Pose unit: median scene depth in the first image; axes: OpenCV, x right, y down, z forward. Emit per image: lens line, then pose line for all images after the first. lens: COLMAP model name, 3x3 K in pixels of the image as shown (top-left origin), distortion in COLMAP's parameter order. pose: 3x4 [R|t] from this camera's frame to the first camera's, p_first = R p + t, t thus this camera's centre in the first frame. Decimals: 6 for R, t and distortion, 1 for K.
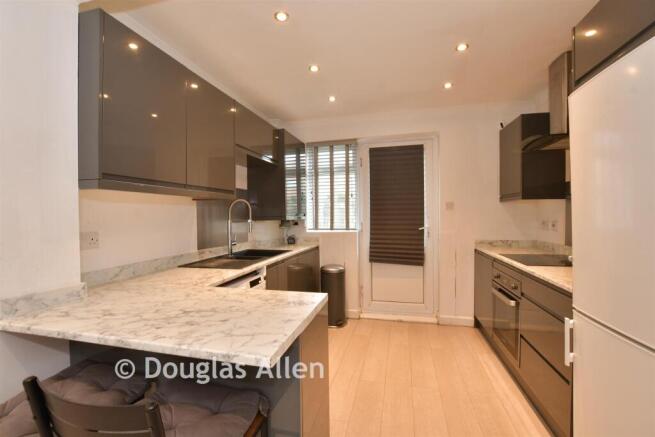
lens RADIAL K [[288.9, 0, 326.3], [0, 288.9, 222.1], [0, 0, 1]] dist [-0.001800, -0.000106]
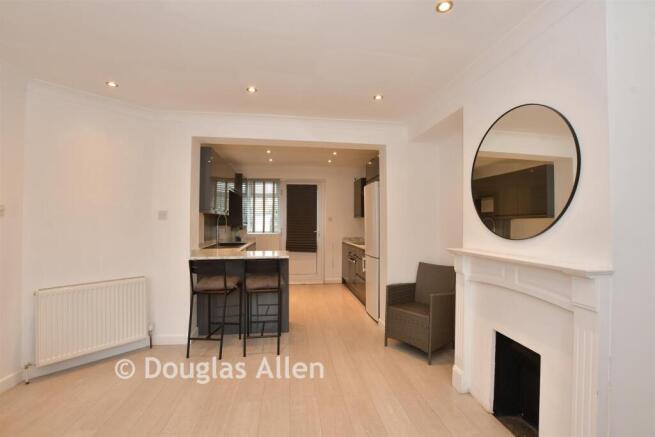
lens RADIAL K [[288.9, 0, 327.3], [0, 288.9, 221.5], [0, 0, 1]] dist [-0.001800, -0.000106]
pose [[0.926908, 0.013846, 0.375033, -0.266935], [-0.003164, 0.999572, -0.029085, 0.012618], [-0.375276, 0.025772, 0.926555, -0.664246]]
